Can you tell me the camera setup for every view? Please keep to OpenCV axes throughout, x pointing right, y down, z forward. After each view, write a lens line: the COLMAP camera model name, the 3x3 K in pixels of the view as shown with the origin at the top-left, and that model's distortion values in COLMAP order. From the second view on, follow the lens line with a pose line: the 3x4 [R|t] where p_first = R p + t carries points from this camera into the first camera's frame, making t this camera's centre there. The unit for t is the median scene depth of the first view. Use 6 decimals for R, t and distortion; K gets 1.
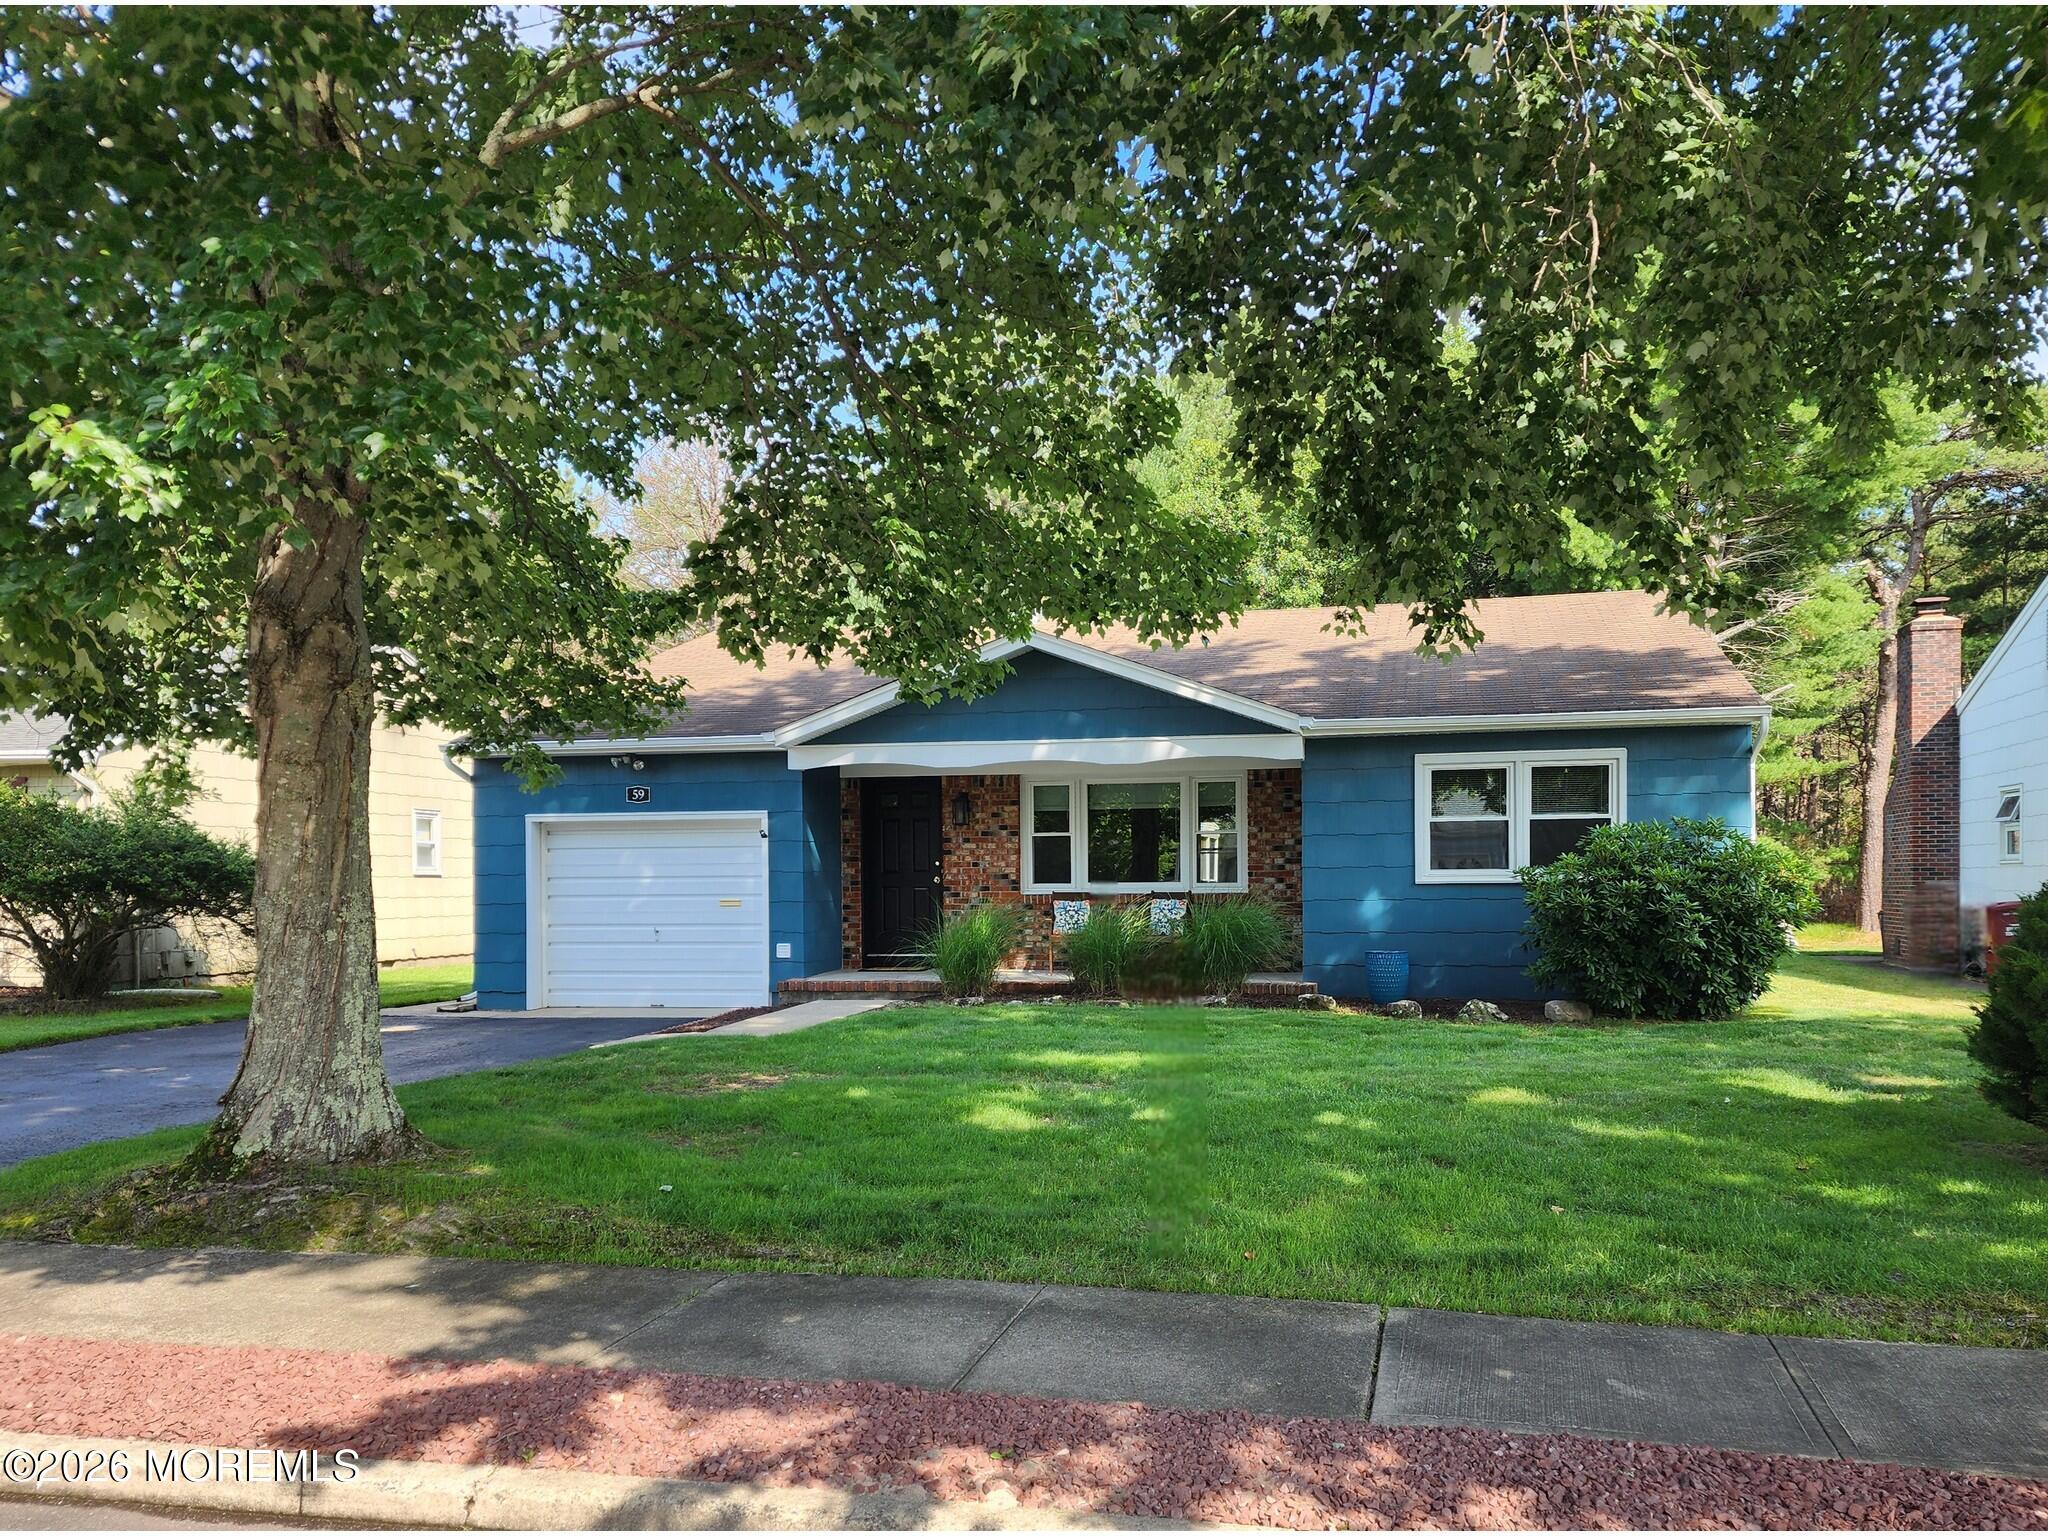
lens RADIAL K [[1606.5, 0, 1082.4], [0, 1606.5, 928.0], [0, 0, 1]] dist [0.176511, -0.290504]
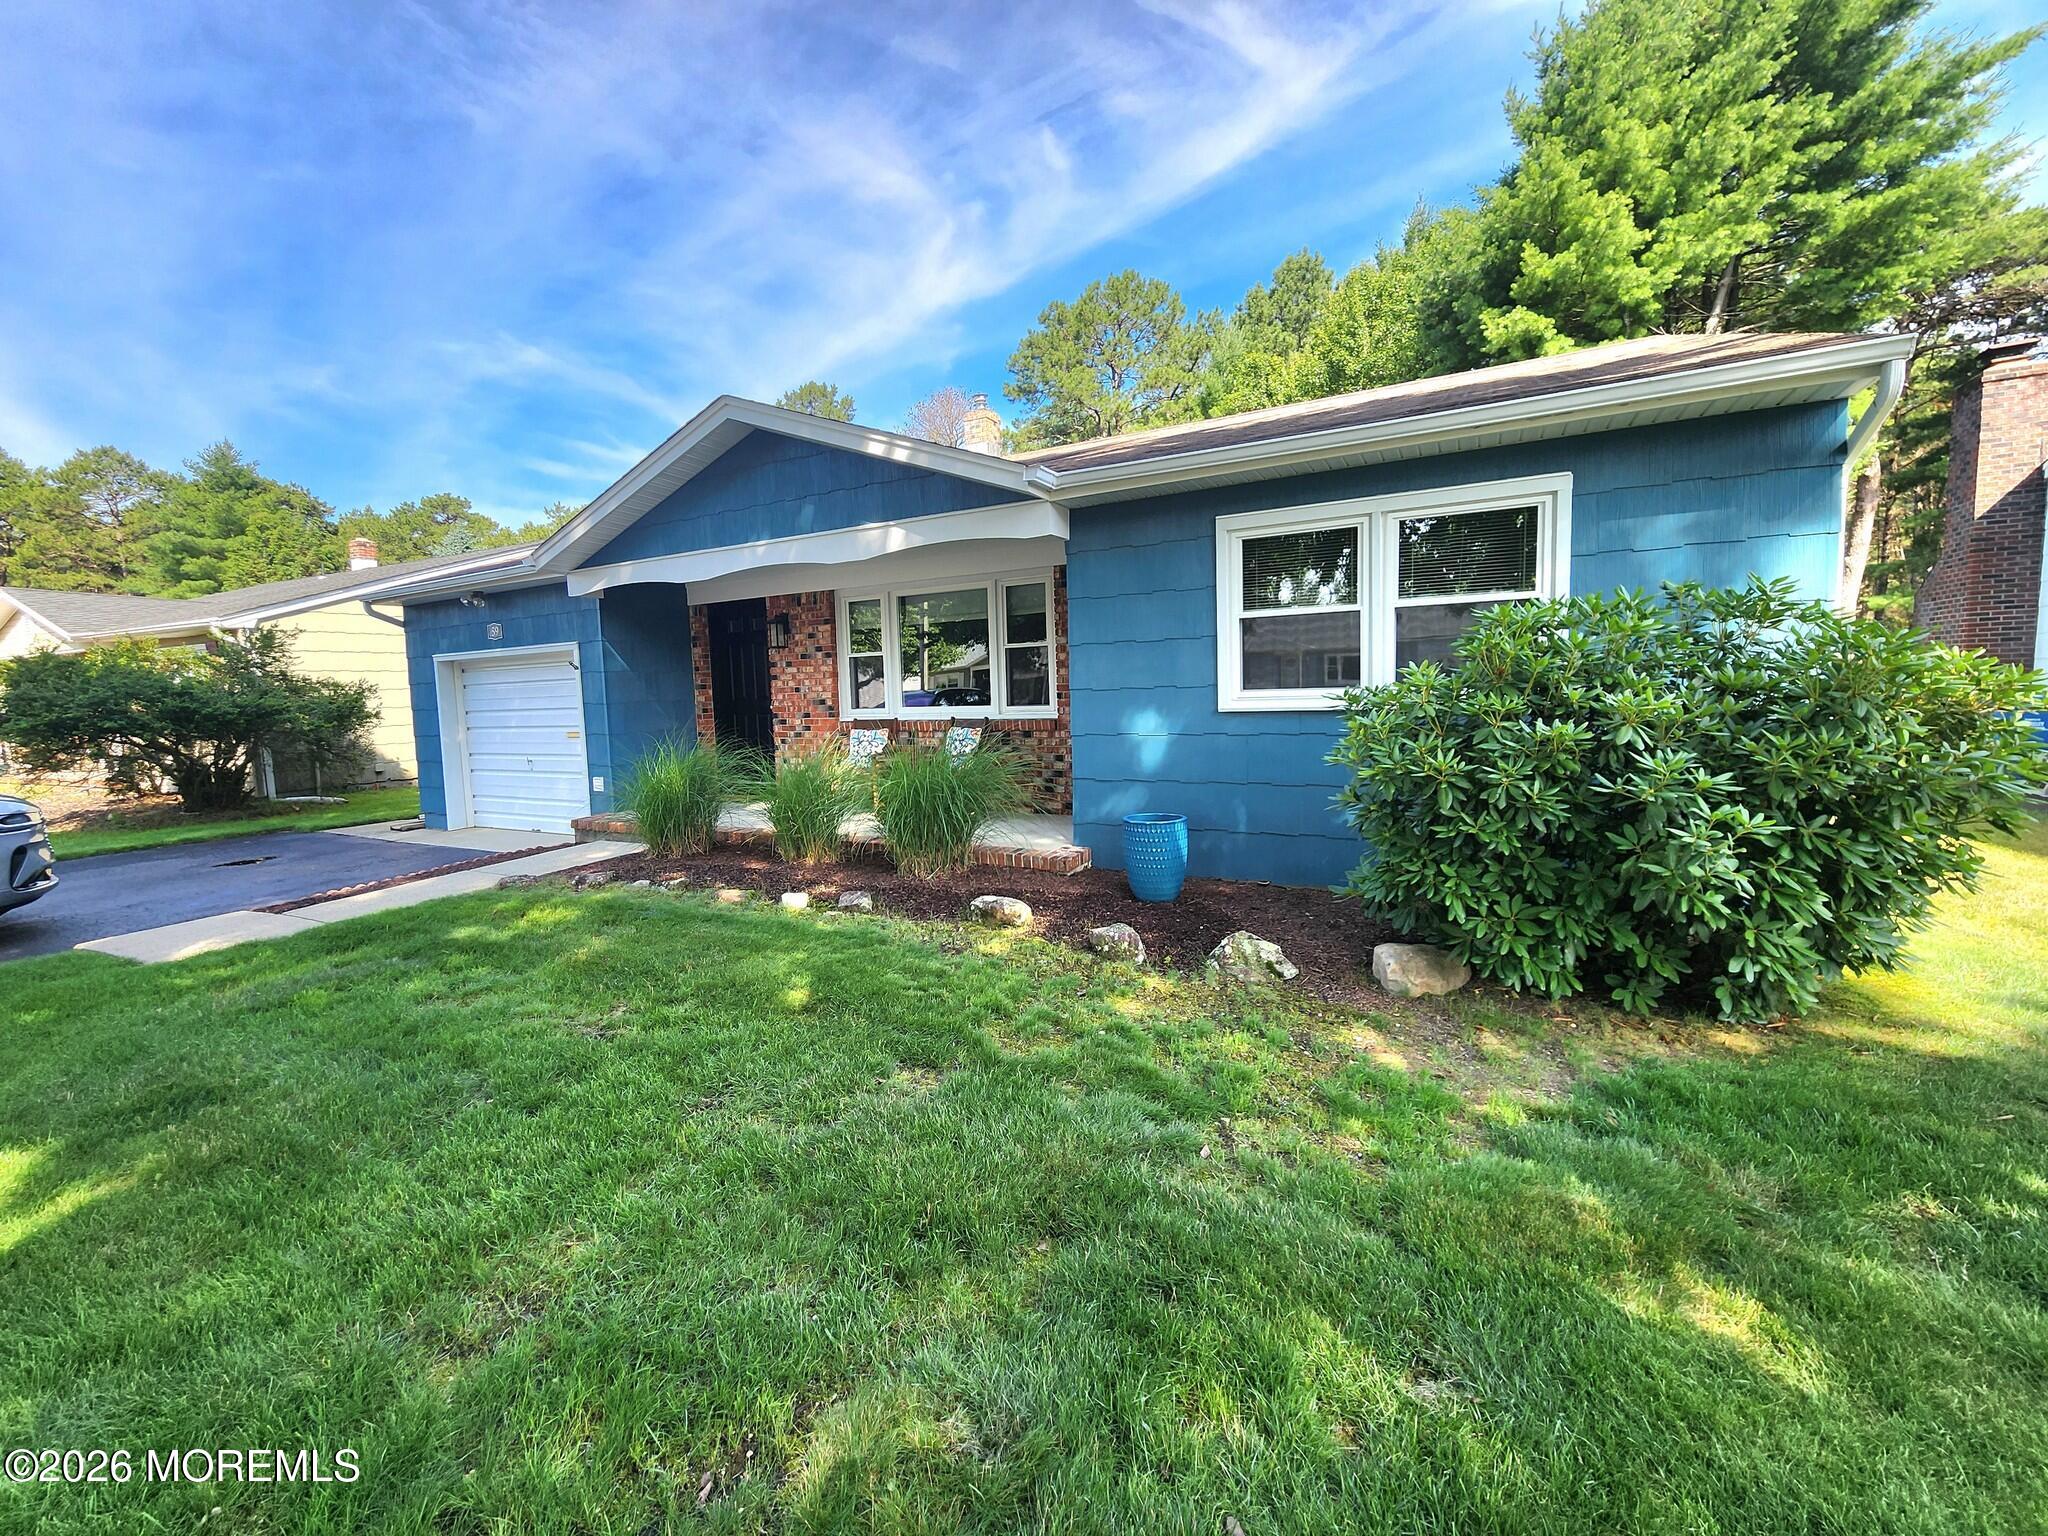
lens RADIAL K [[839.9, 0, 1017.6], [0, 839.9, 772.1], [0, 0, 1]] dist [0.003672, 0.000493]
pose [[0.957505, 0.005542, -0.288362, 0.208318], [0.017652, 0.996815, 0.077771, -0.028532], [0.287874, -0.079556, 0.954358, 0.586345]]
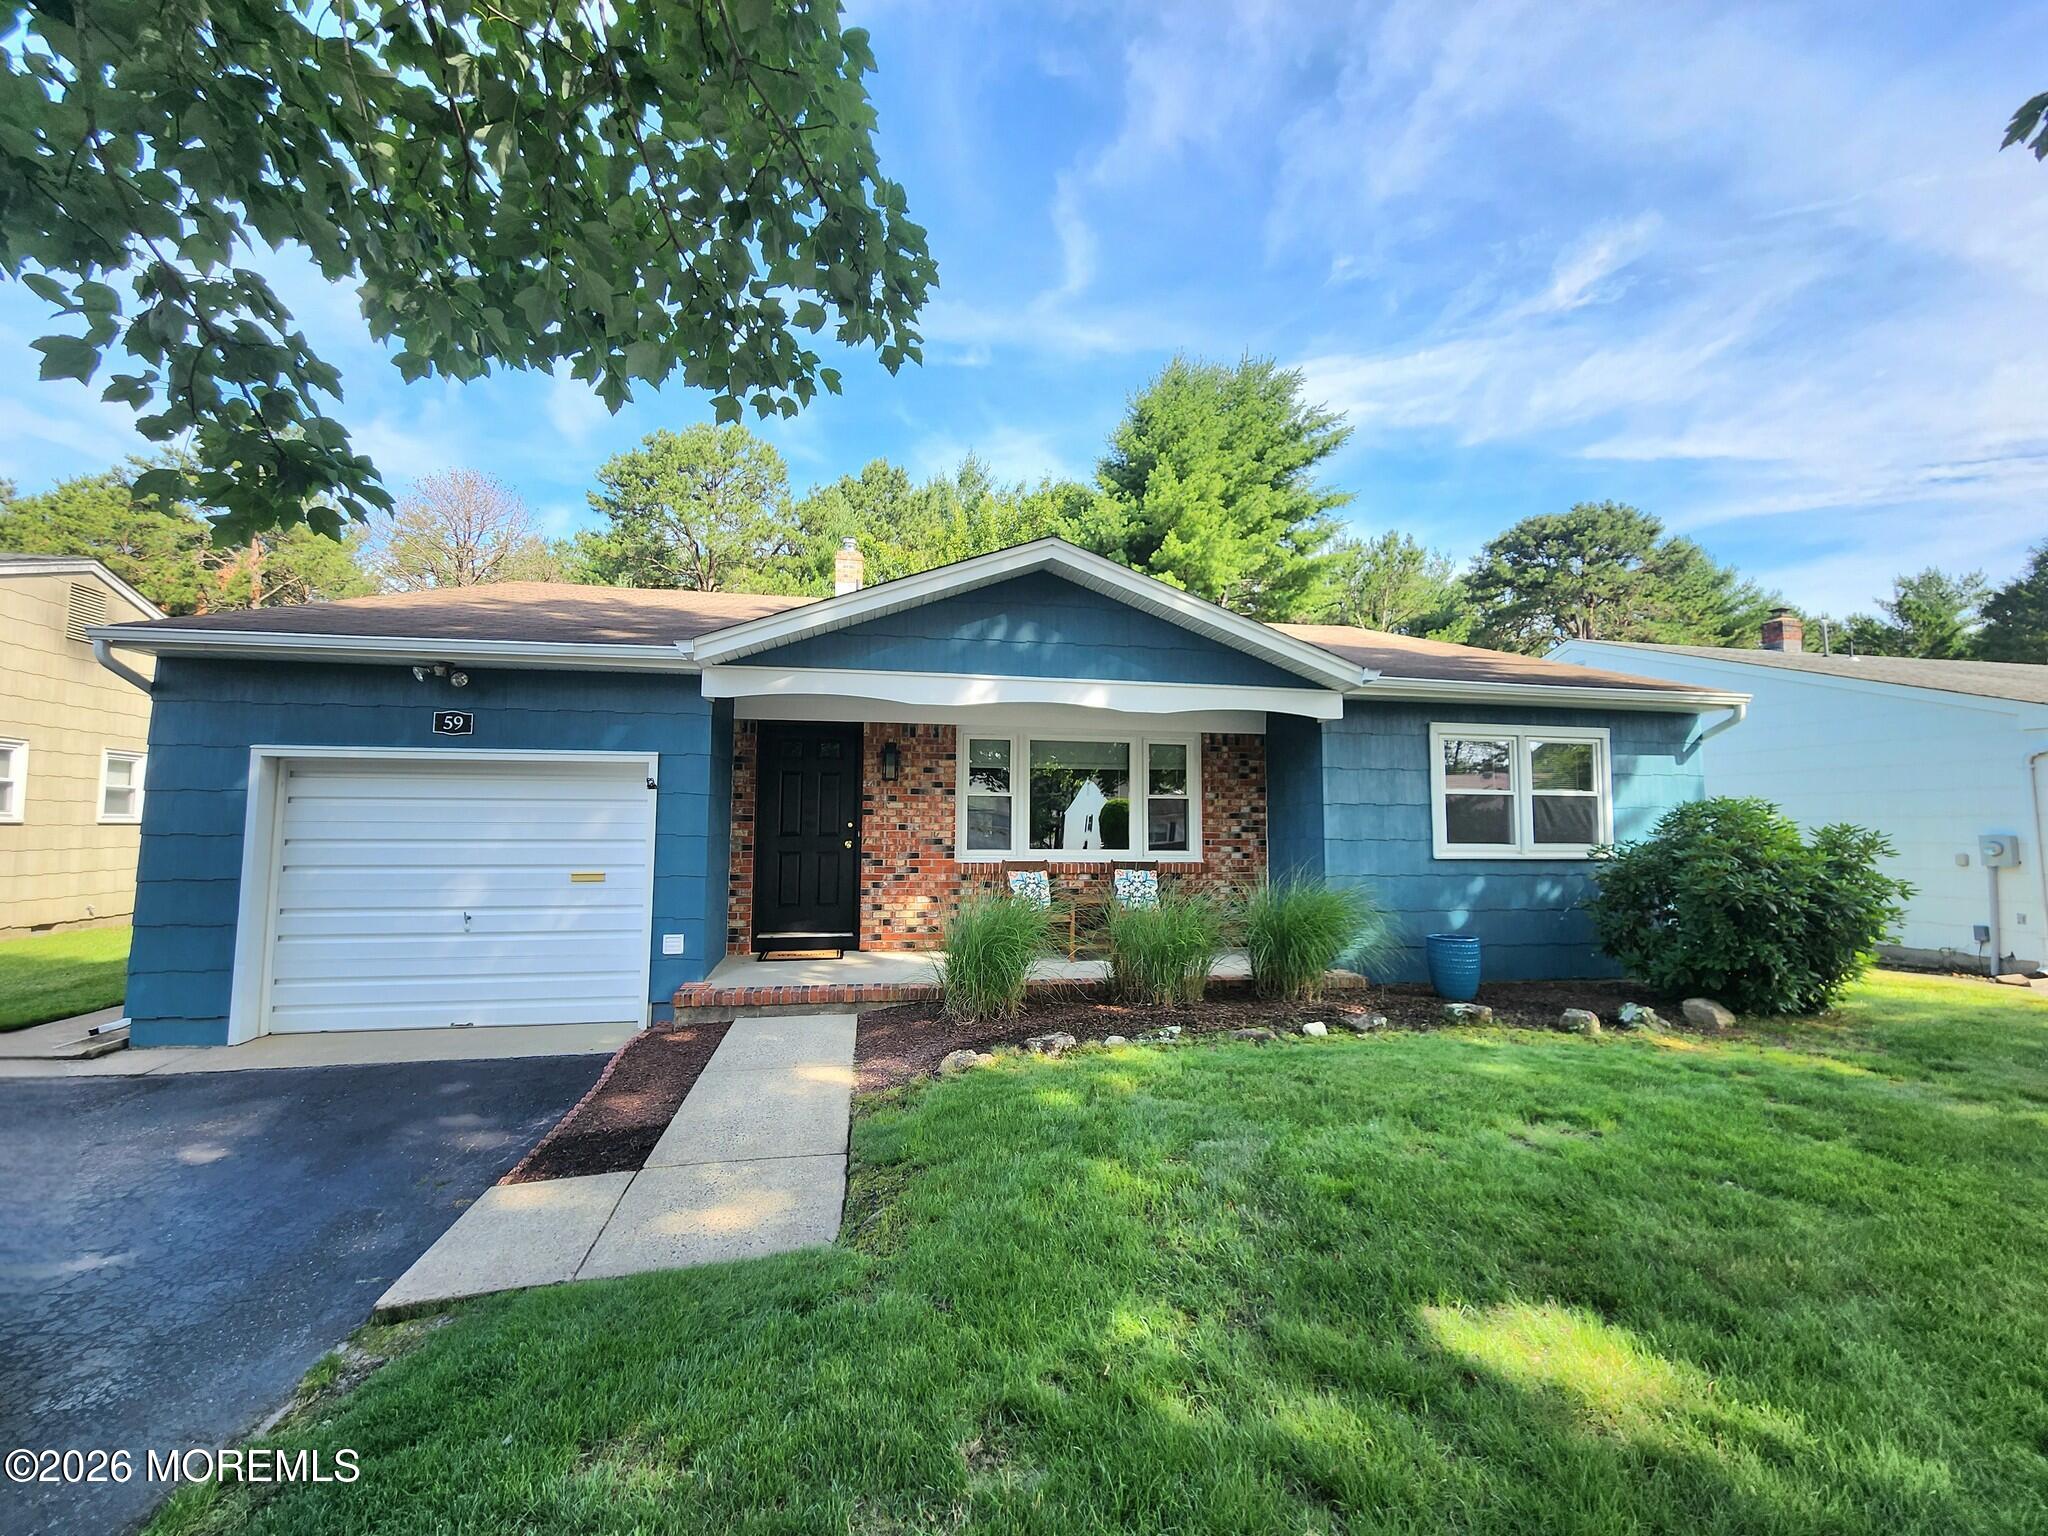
lens RADIAL K [[859.3, 0, 1024.0], [0, 859.3, 768.0], [0, 0, 1]] dist [0.000532, 0.000301]
pose [[0.923039, 0.040061, 0.382615, -0.190440], [-0.004074, 0.995525, -0.094408, -0.029159], [-0.384685, 0.085583, 0.919072, 0.577112]]
